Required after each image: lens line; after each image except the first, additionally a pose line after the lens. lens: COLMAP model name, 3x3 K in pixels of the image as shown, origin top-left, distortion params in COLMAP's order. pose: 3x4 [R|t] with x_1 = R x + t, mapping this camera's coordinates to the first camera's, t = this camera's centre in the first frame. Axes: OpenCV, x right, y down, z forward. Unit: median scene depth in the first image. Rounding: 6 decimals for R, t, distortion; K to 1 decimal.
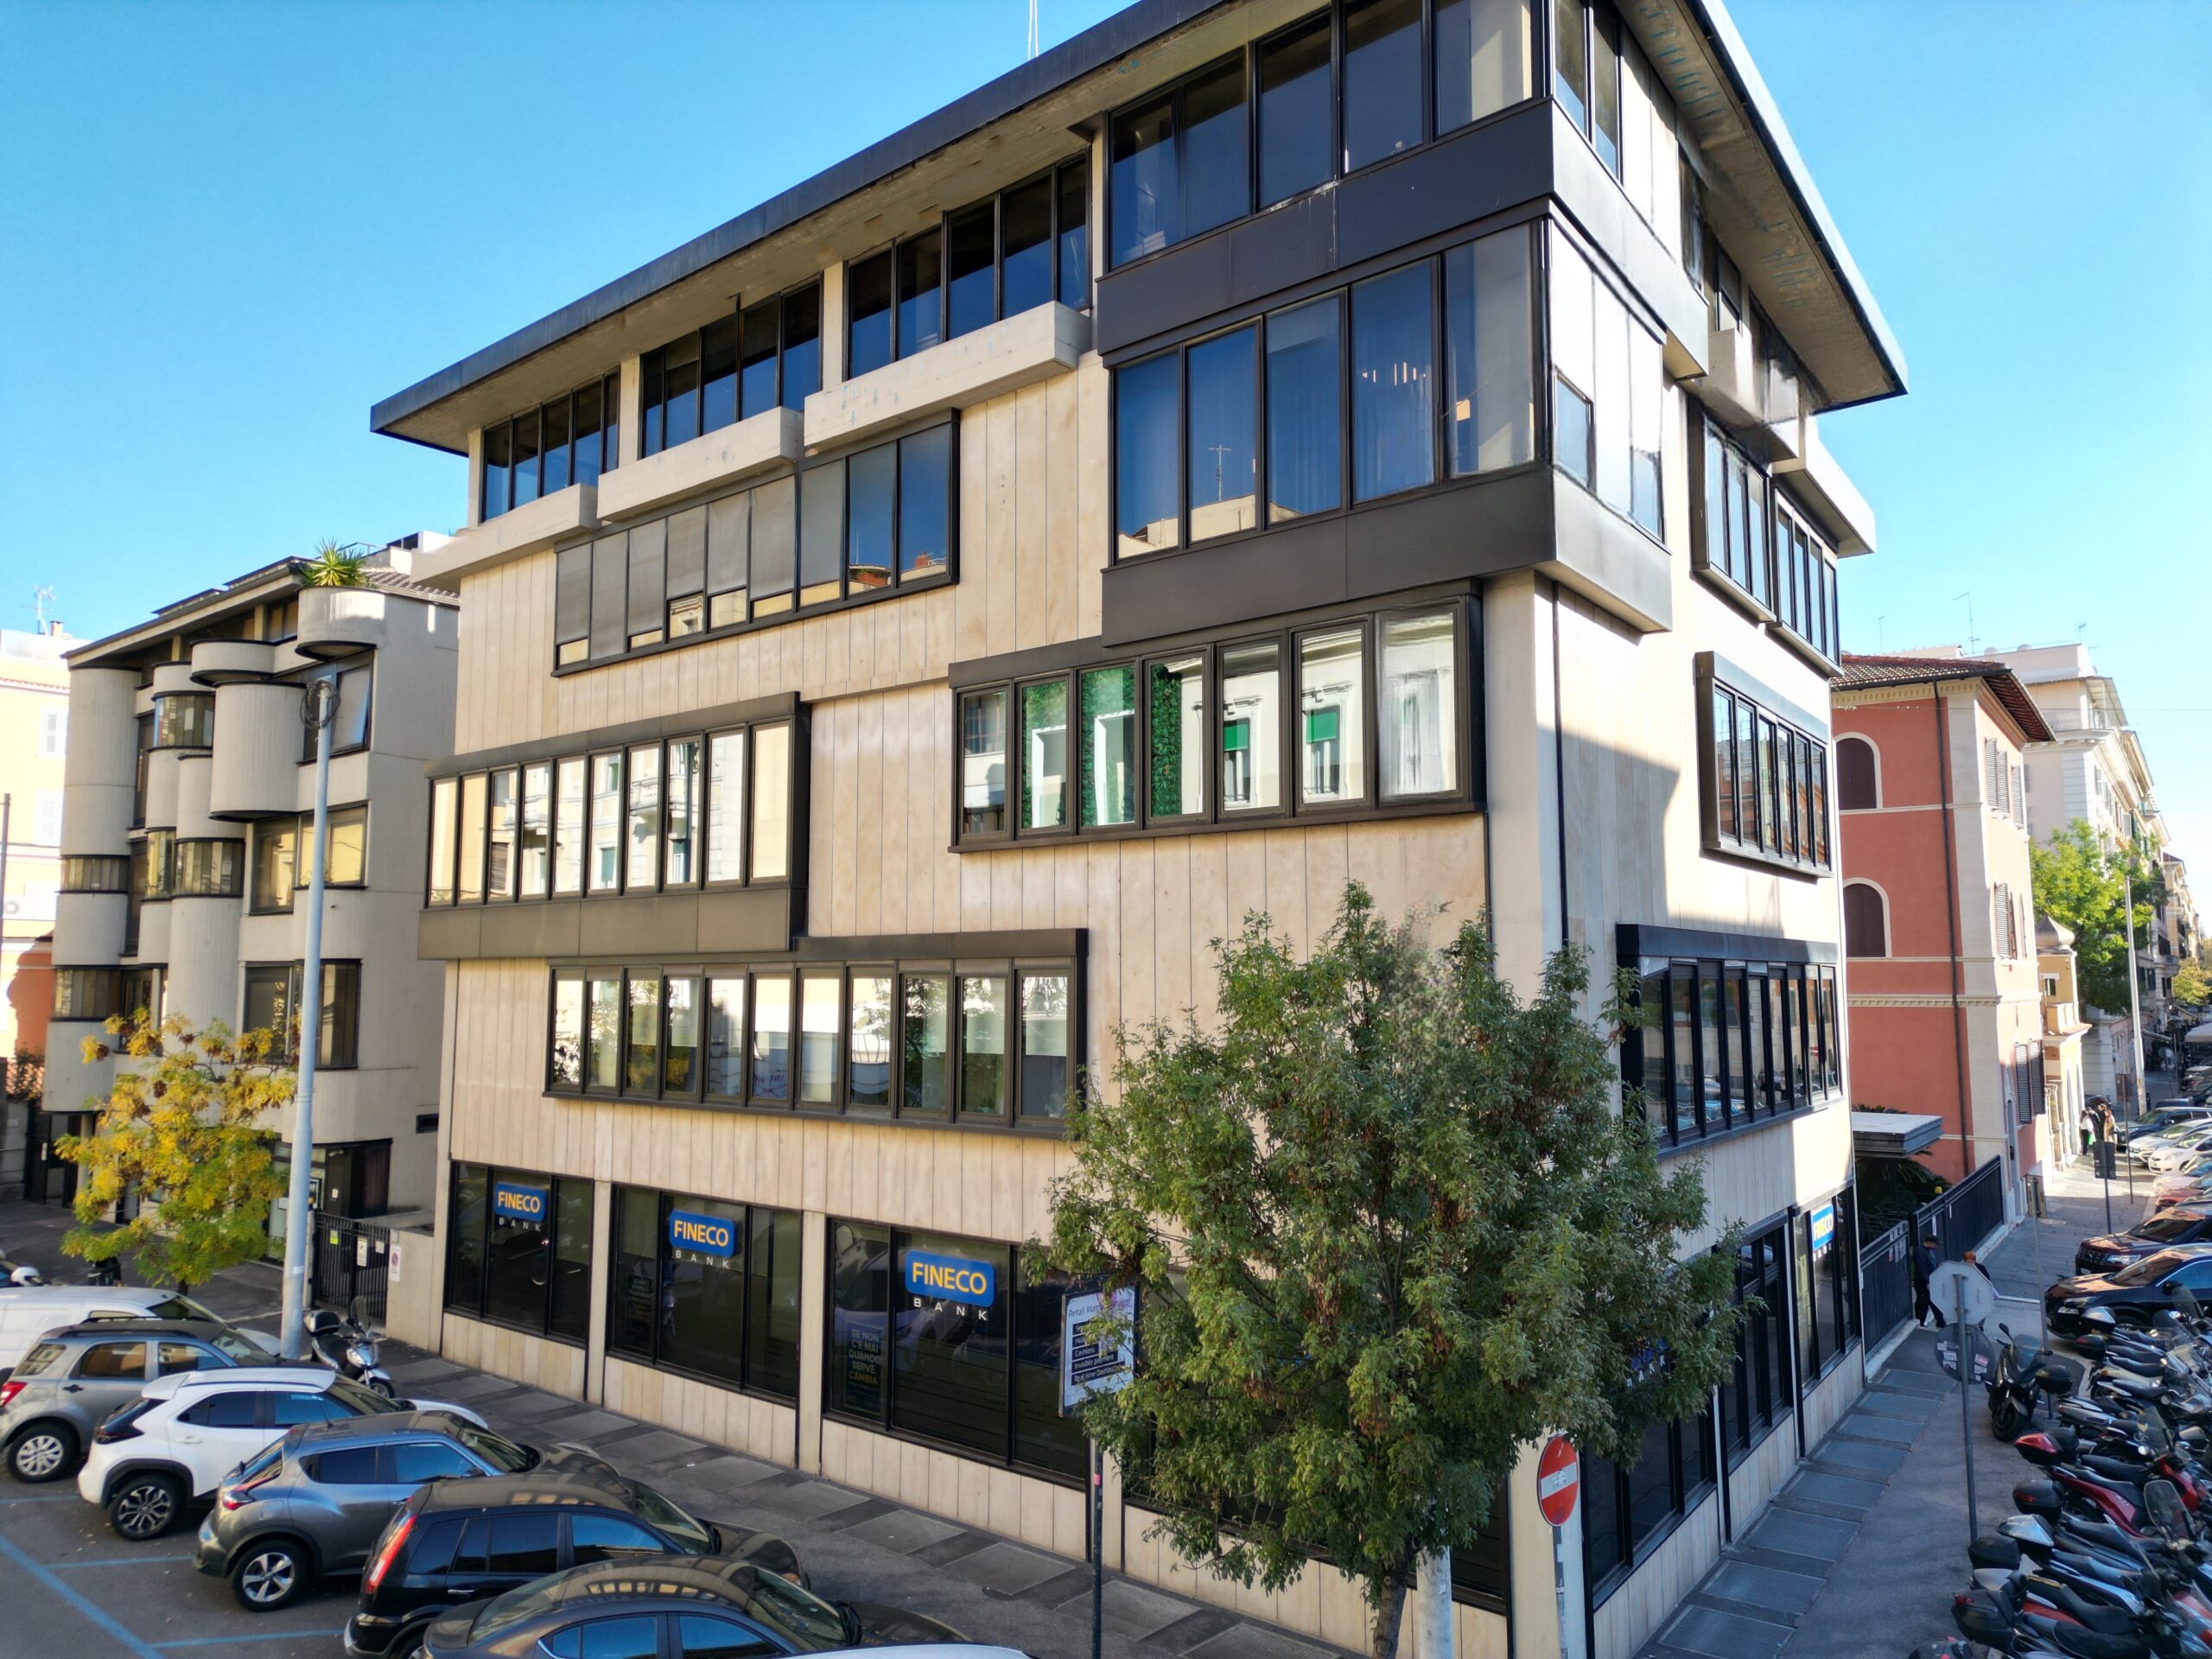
lens RADIAL K [[1542.8, 0, 1106.0], [0, 1542.8, 829.5], [0, 0, 1]] dist [0.047197, -0.003445]
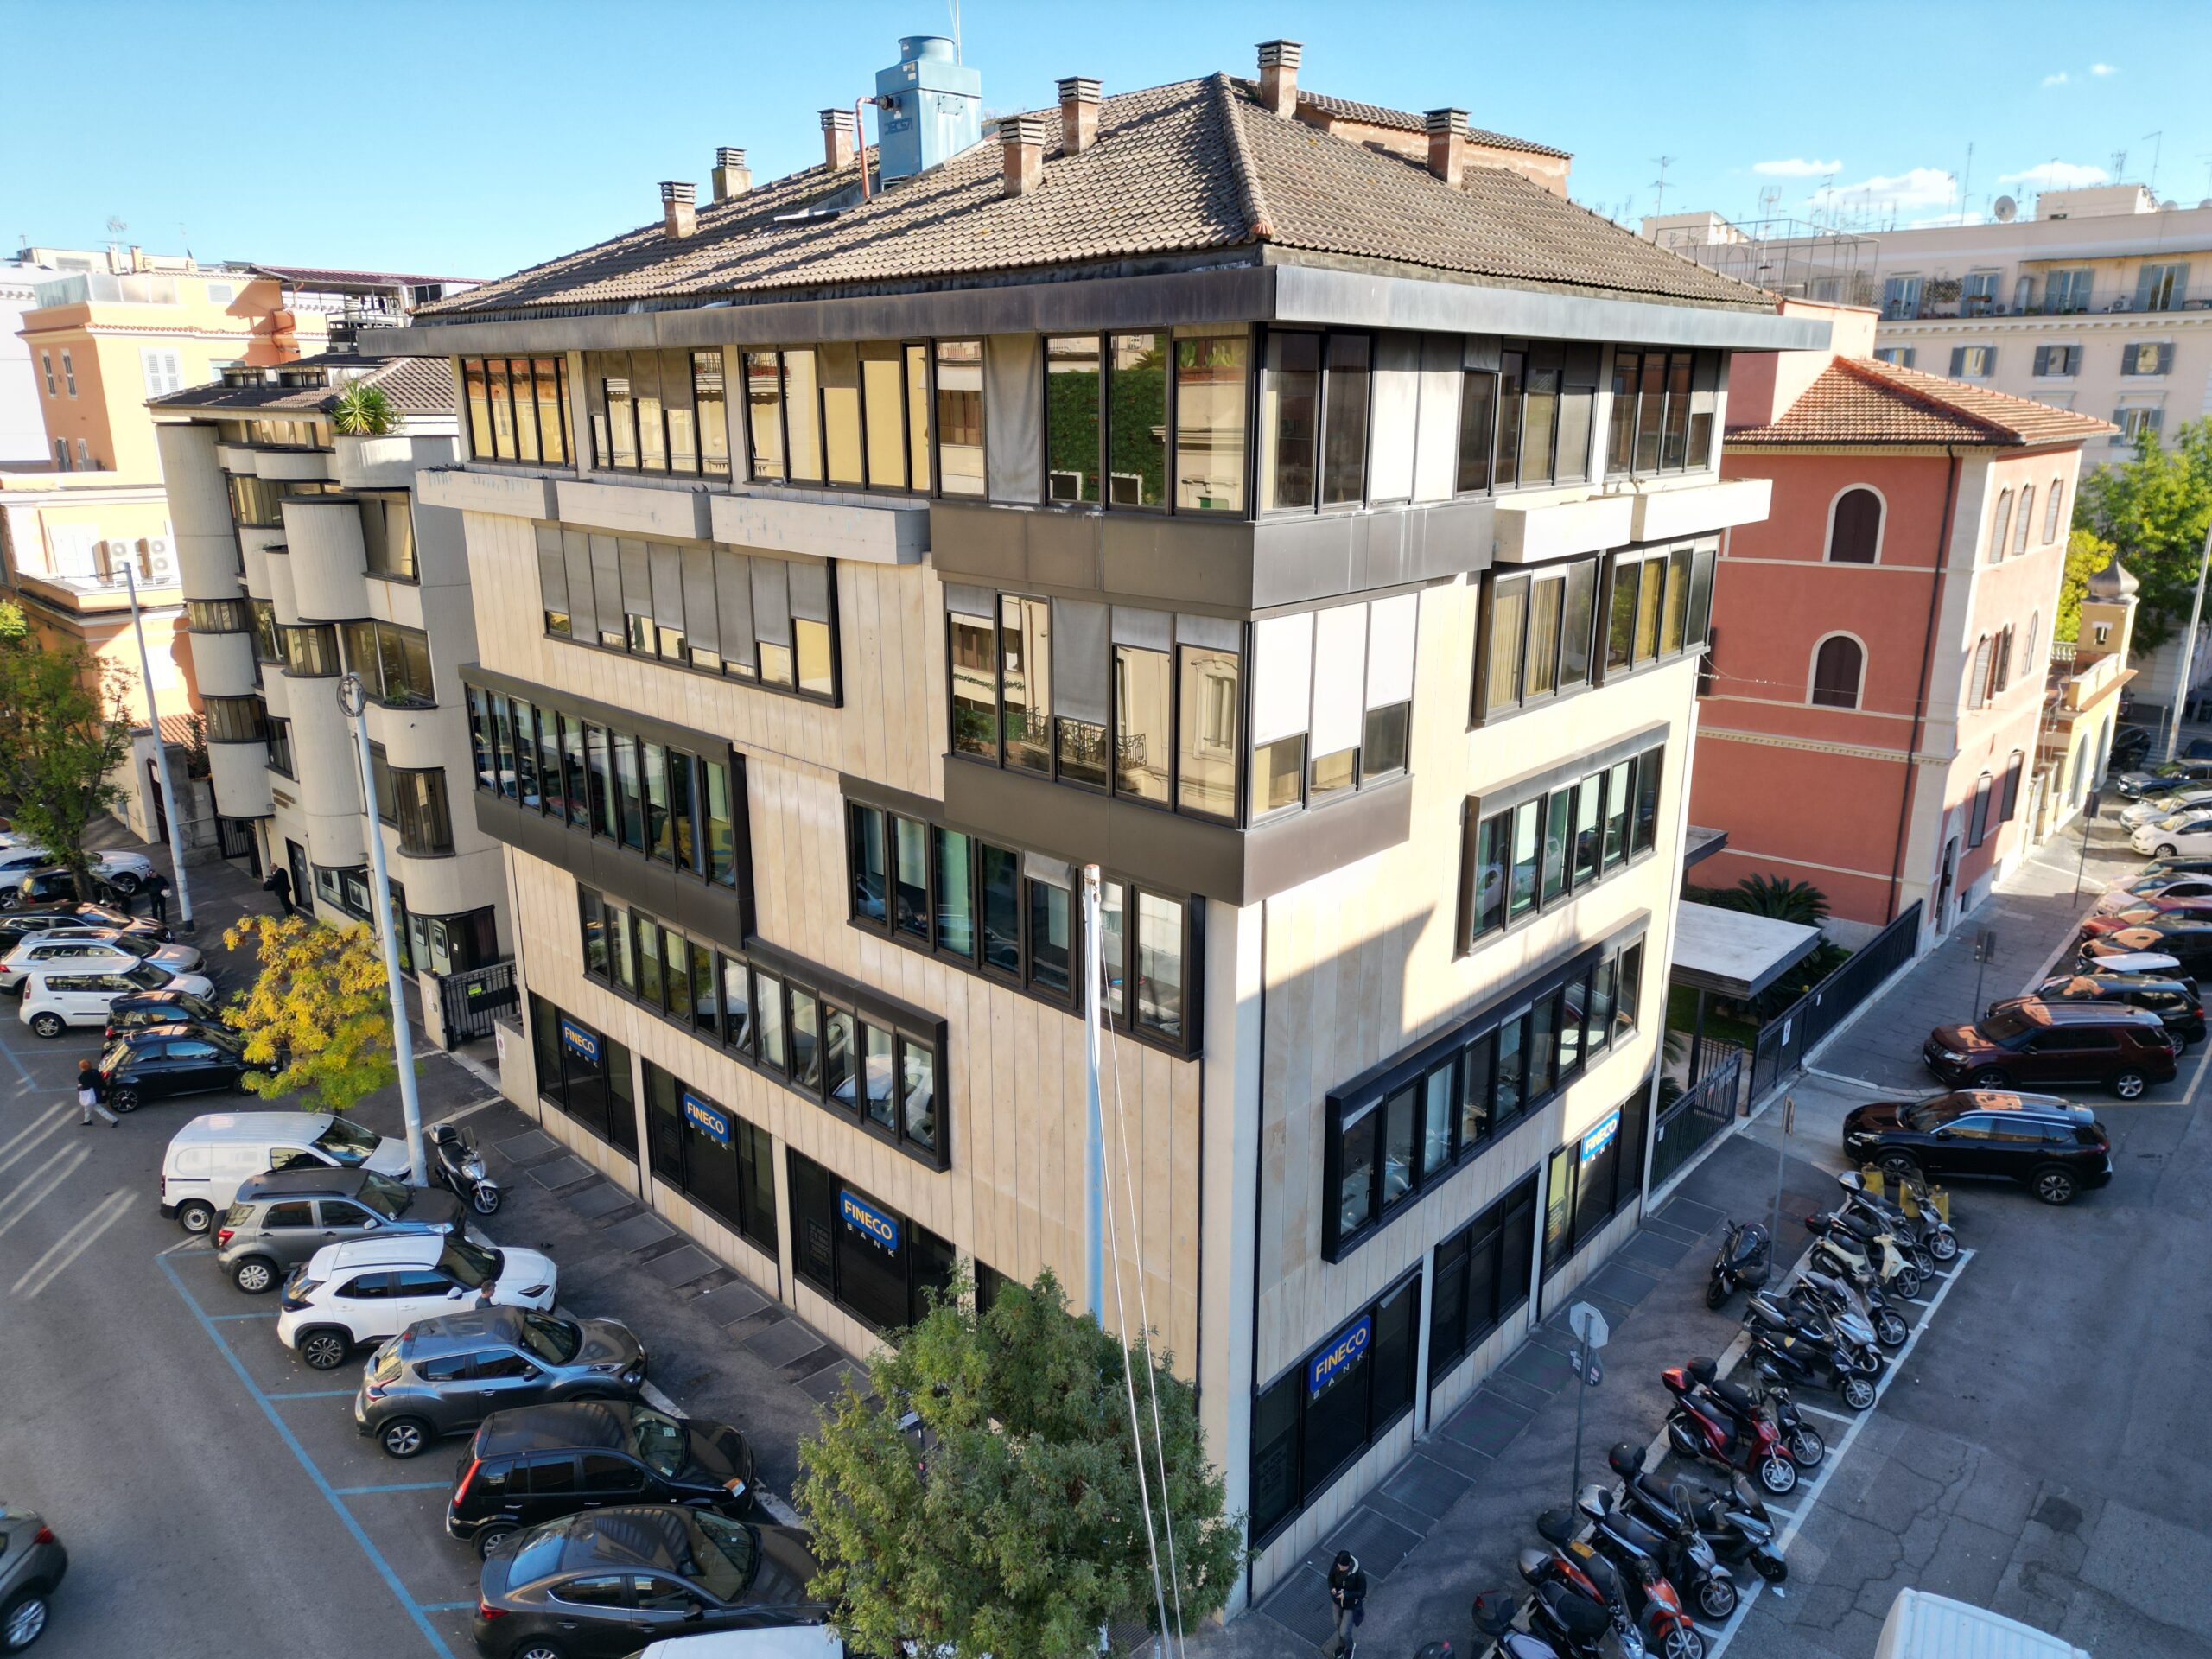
lens RADIAL K [[1542.8, 0, 1106.0], [0, 1542.8, 829.5], [0, 0, 1]] dist [0.047197, -0.003445]
pose [[0.995890, 0.022106, -0.087827, 0.193620], [0.010602, 0.934630, 0.355465, -0.453695], [0.089944, -0.354935, 0.930554, -0.091972]]
